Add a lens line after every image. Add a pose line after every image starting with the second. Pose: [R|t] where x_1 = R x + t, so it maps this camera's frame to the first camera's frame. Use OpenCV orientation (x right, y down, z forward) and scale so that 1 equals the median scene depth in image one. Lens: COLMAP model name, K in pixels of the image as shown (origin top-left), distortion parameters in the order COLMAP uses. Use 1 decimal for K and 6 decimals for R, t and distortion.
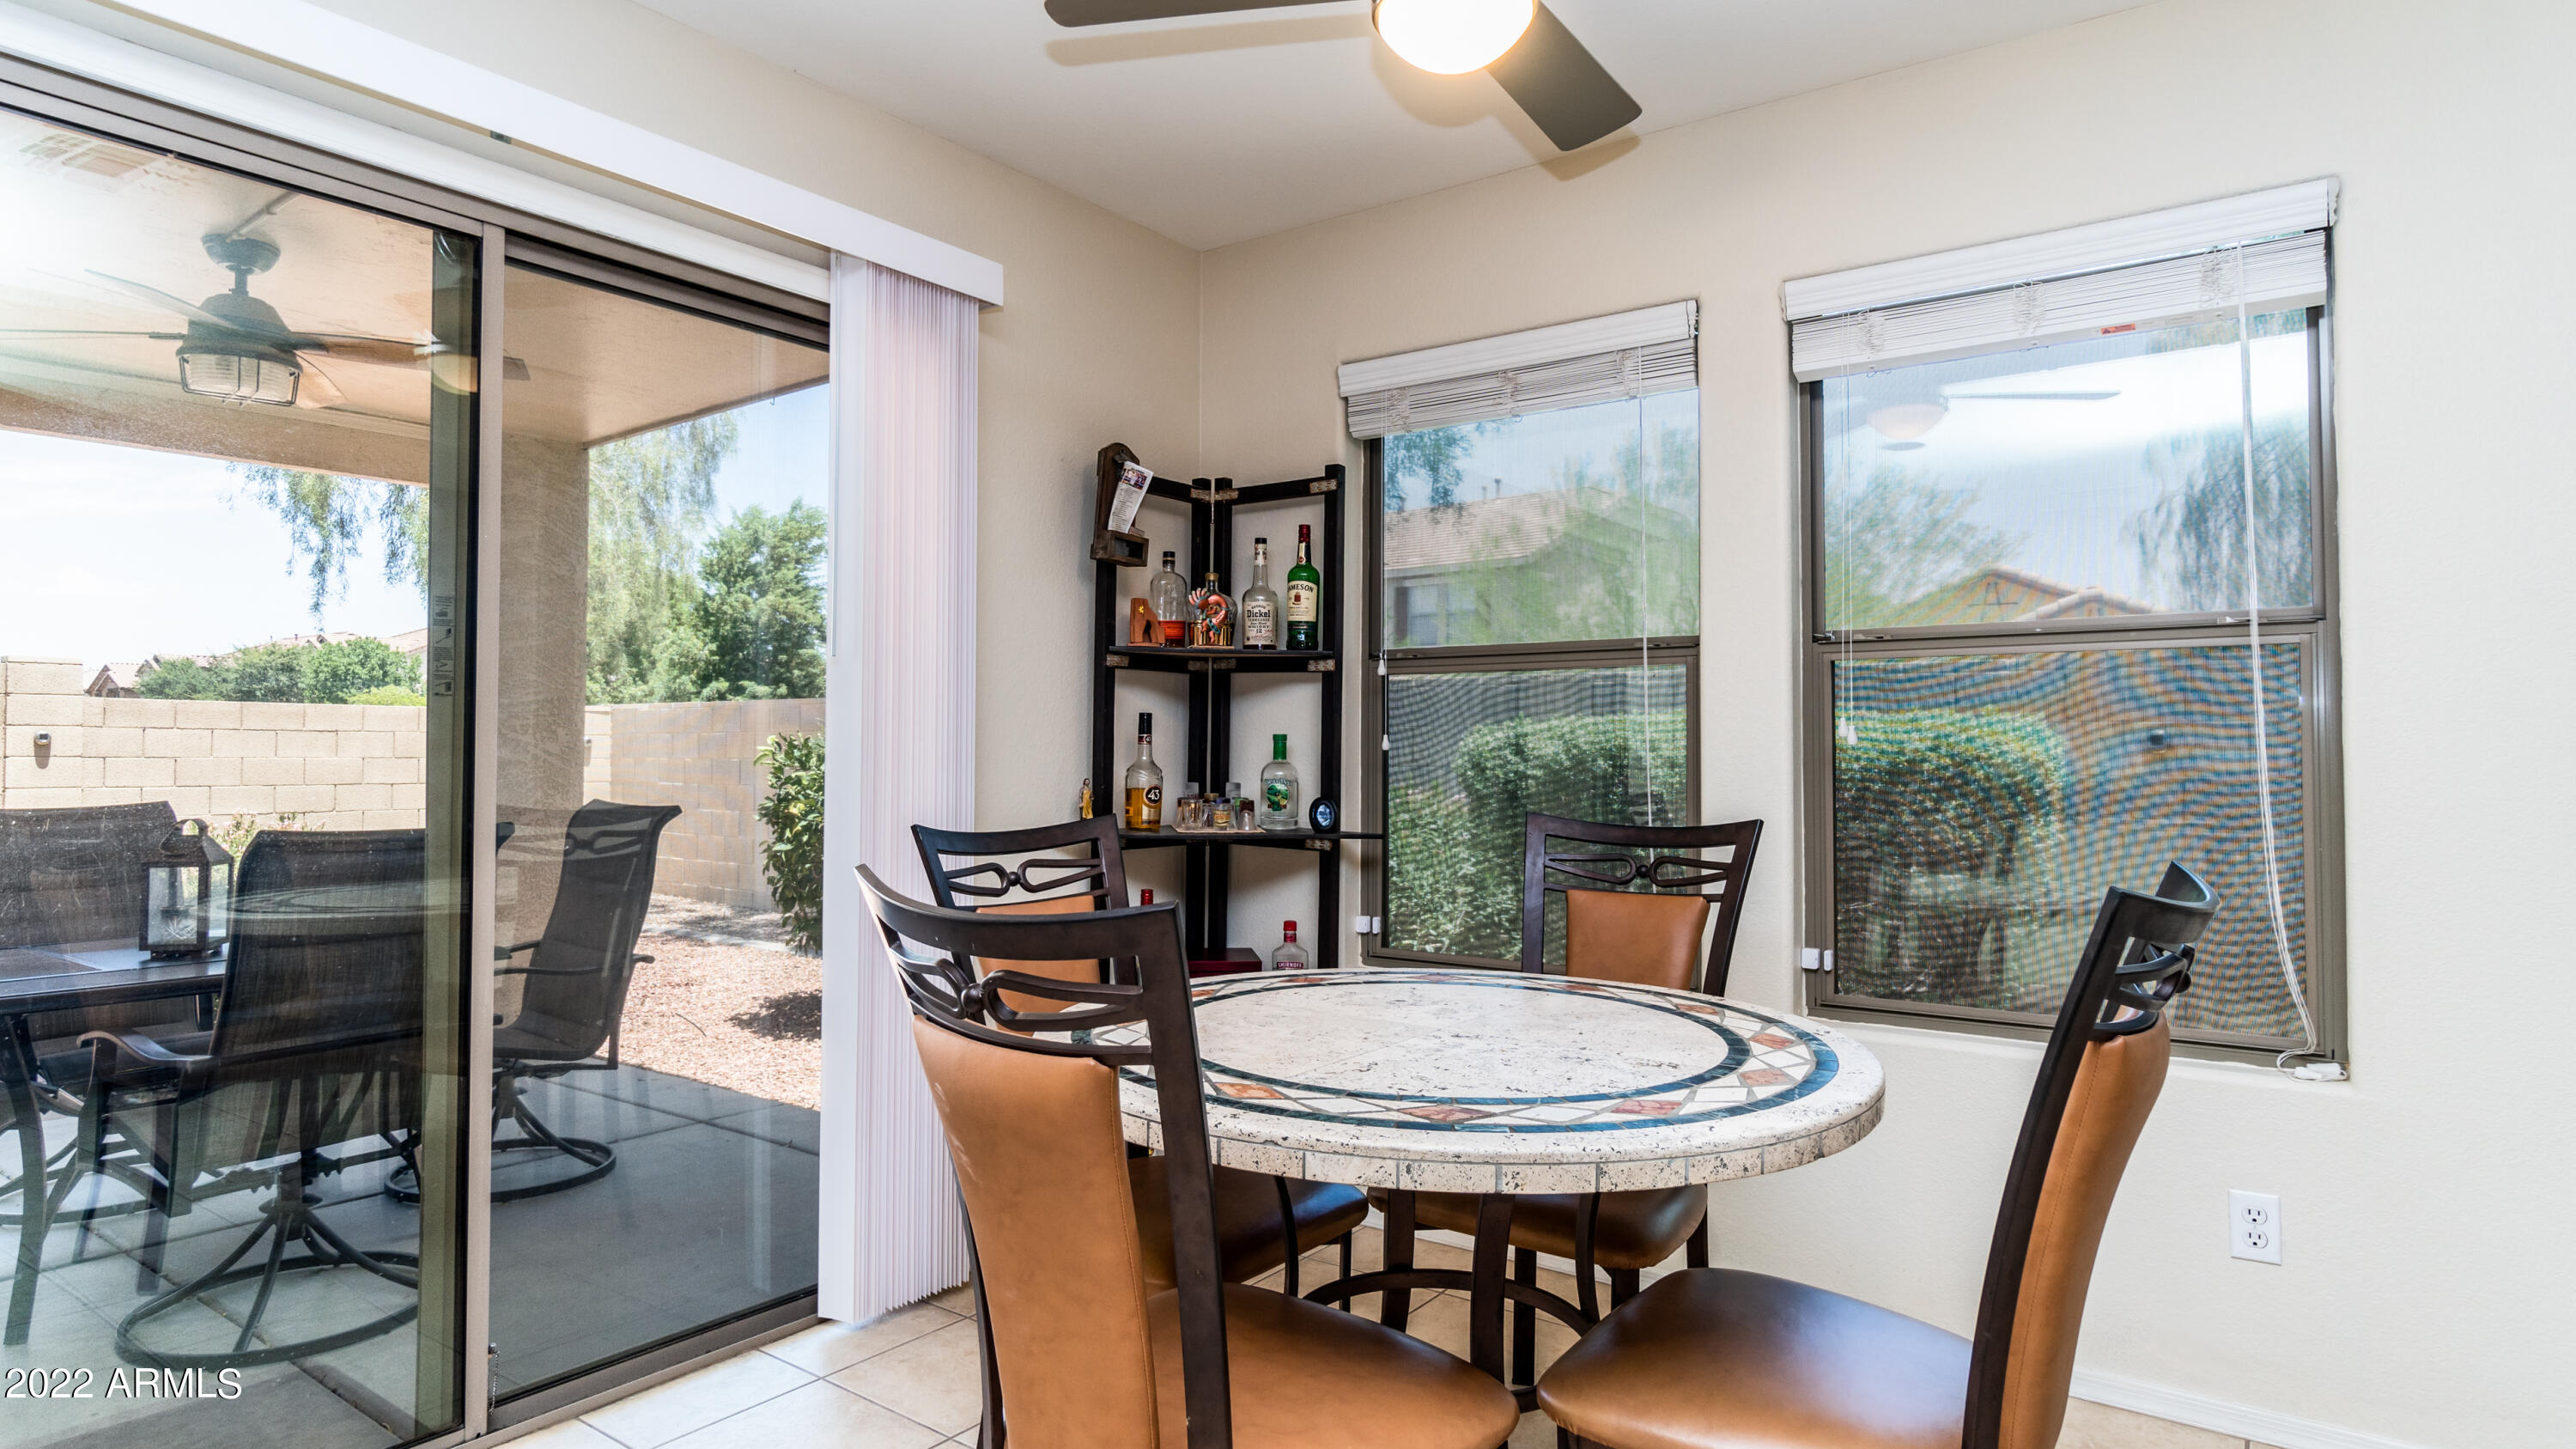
lens RADIAL K [[1386.8, 0, 1288.0], [0, 1386.8, 724.5], [0, 0, 1]] dist [-0.002087, -0.001011]
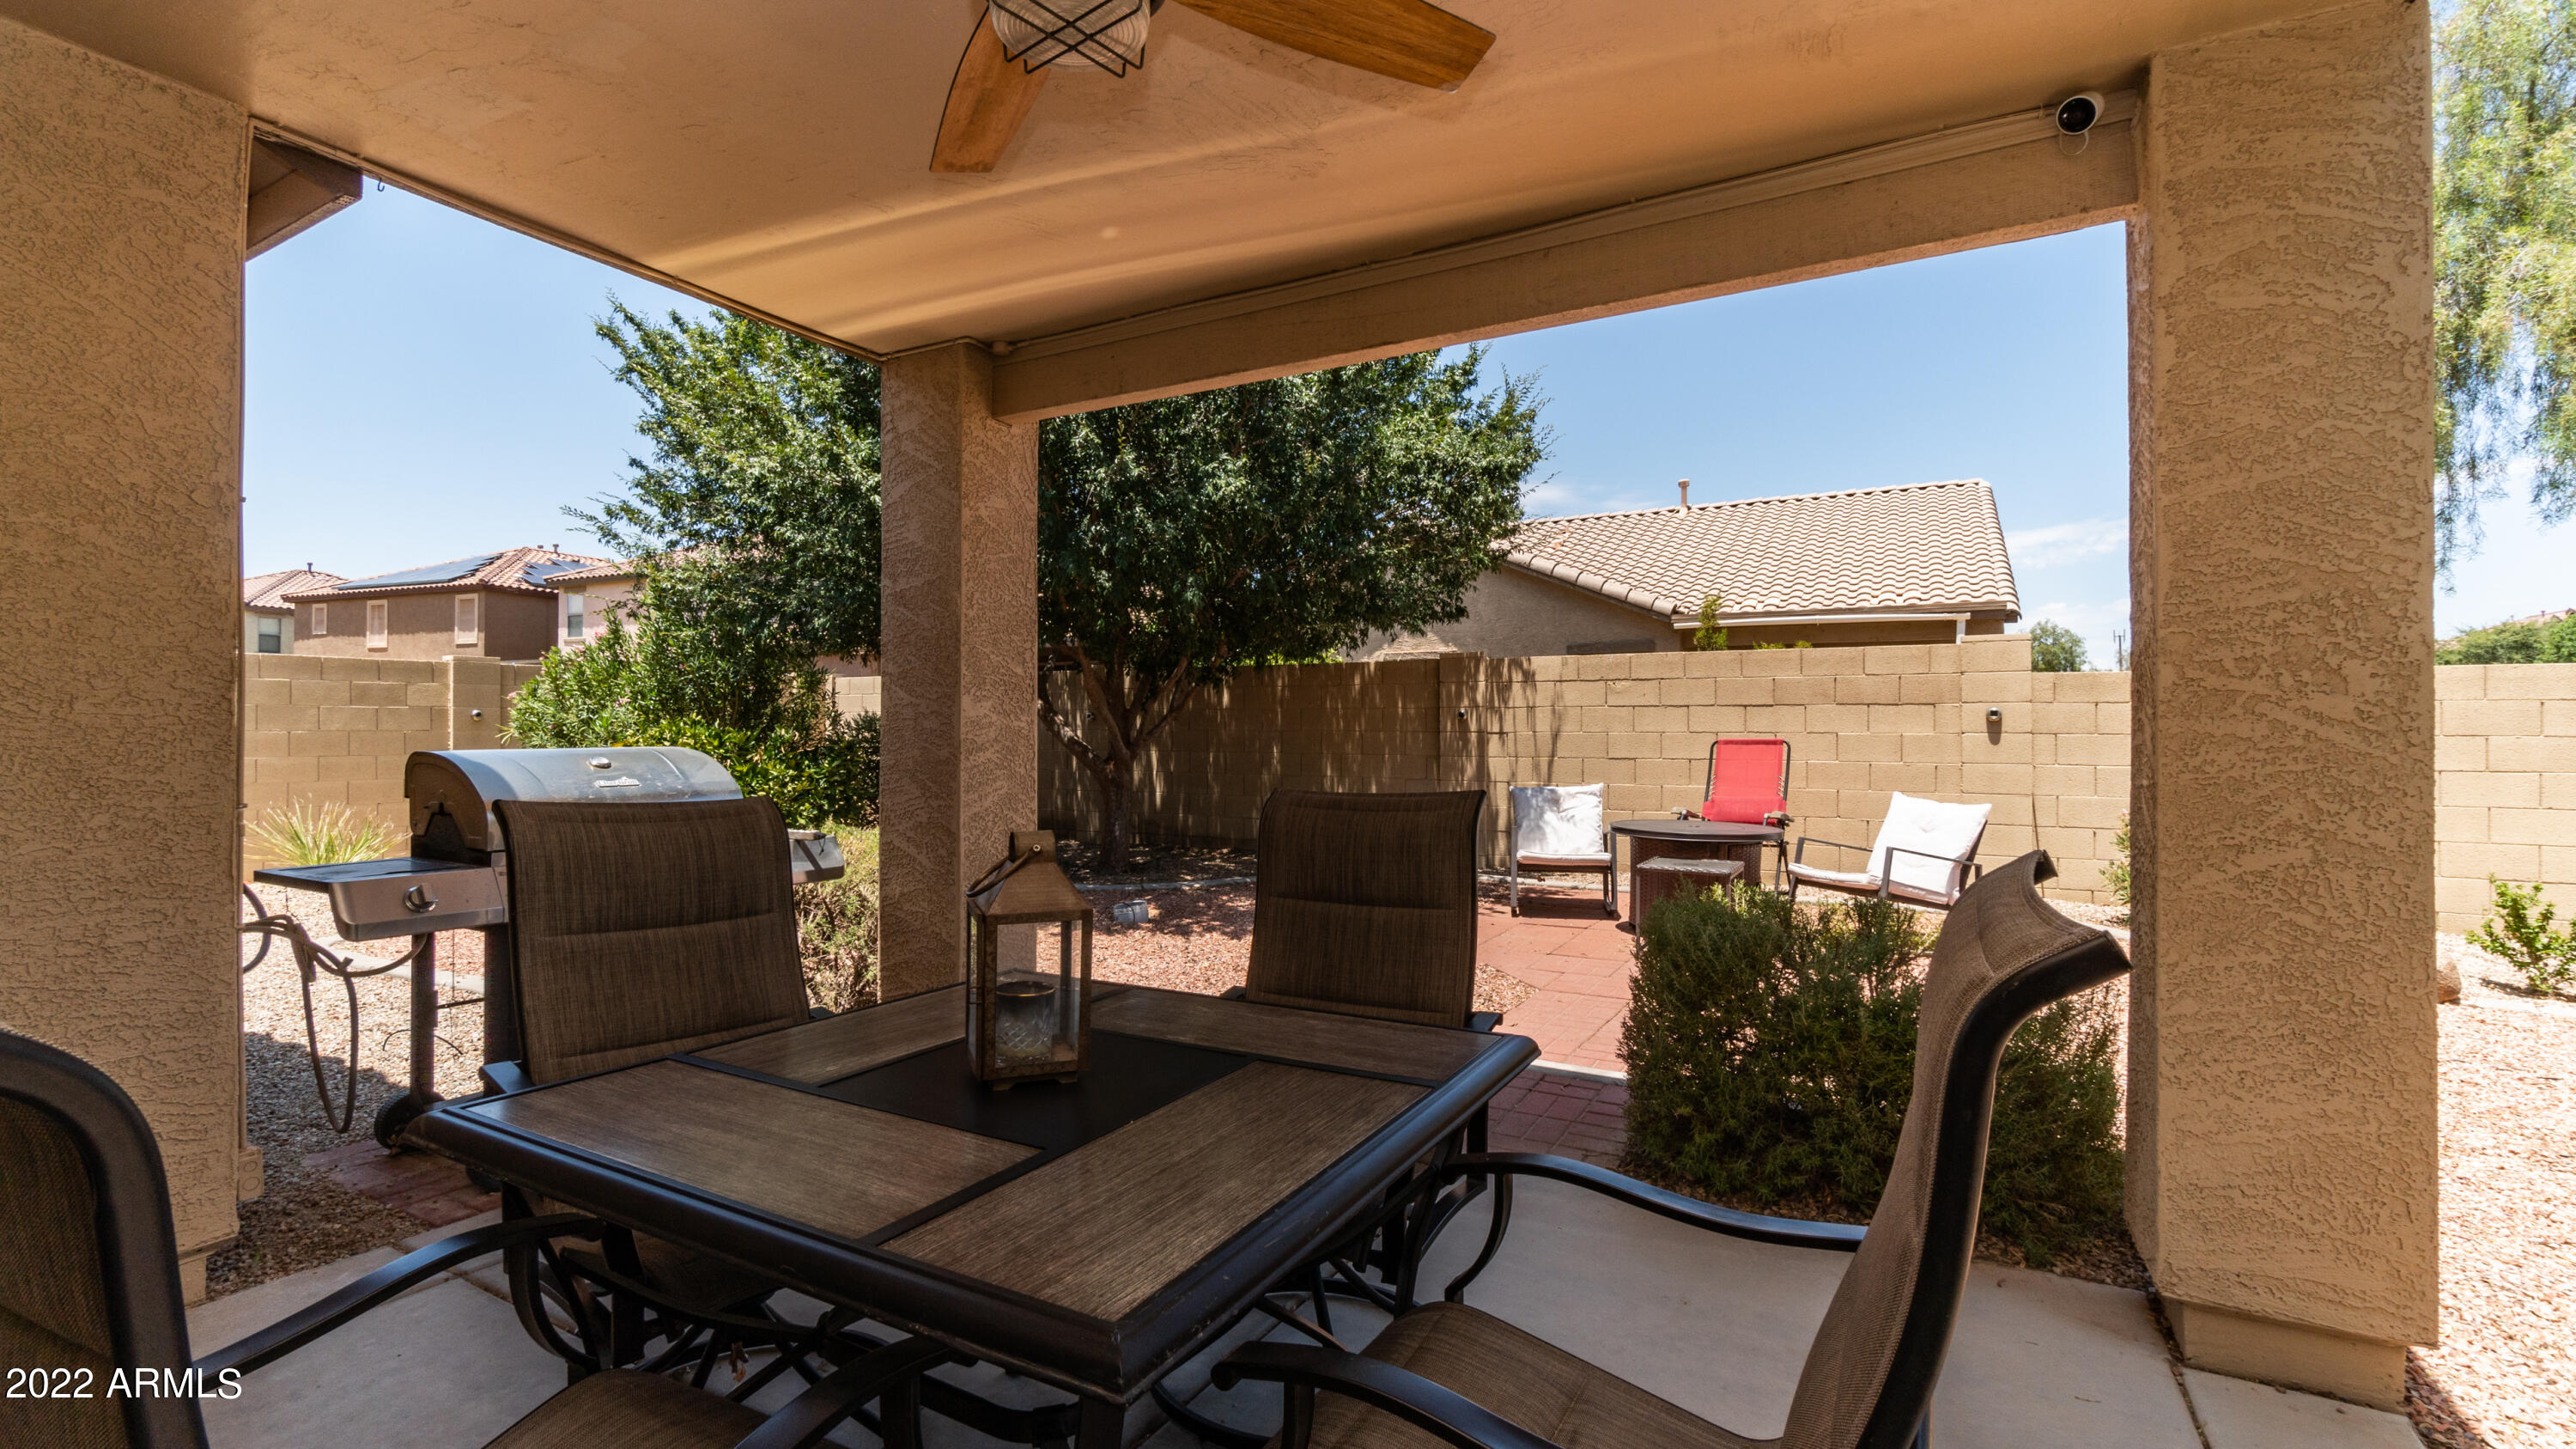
lens RADIAL K [[1142.6, 0, 1222.4], [0, 1142.6, 723.6], [0, 0, 1]] dist [-0.002612, -0.000338]
pose [[0.089806, -0.005501, -0.995944, -0.125384], [0.015673, 0.999869, -0.004109, 0.010982], [0.995836, -0.015241, 0.089880, 0.366881]]
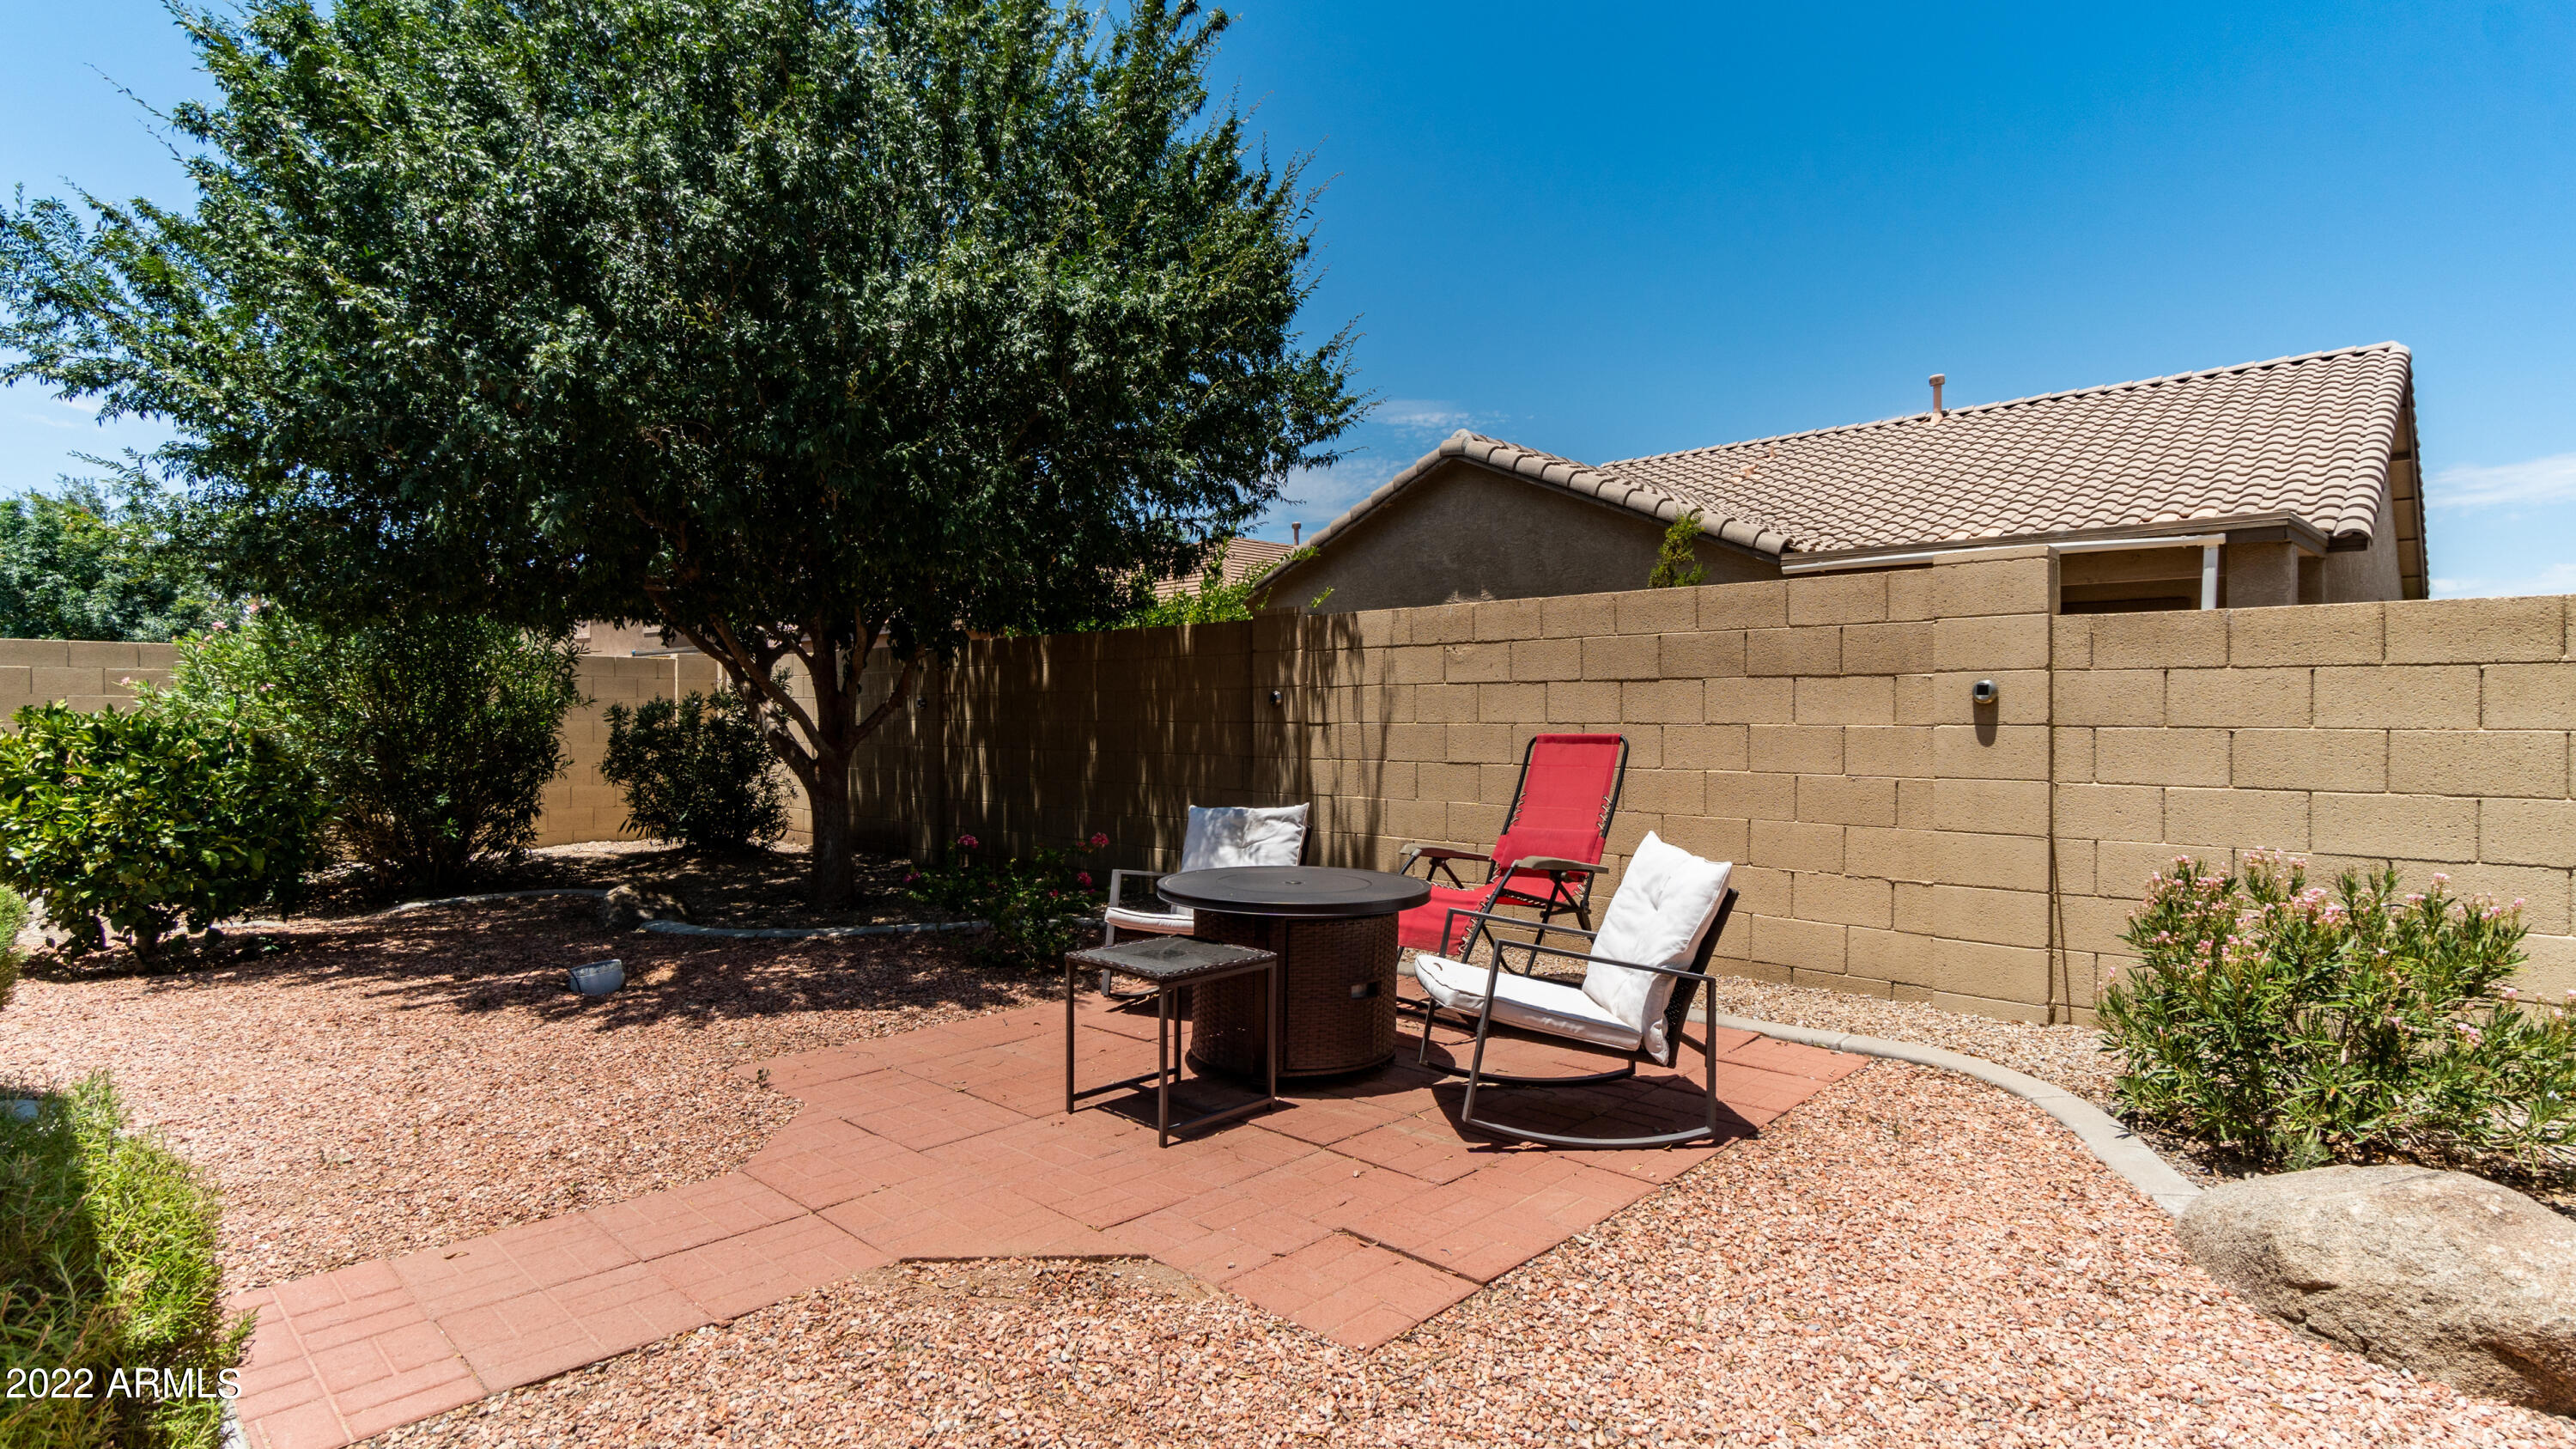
lens RADIAL K [[1260.7, 0, 1288.0], [0, 1260.7, 724.5], [0, 0, 1]] dist [0.000623, 0.000423]
pose [[-0.133990, 0.006114, -0.990964, -0.347514], [0.017817, 0.999834, 0.003759, 0.016087], [0.990822, -0.017153, -0.134077, 0.784871]]
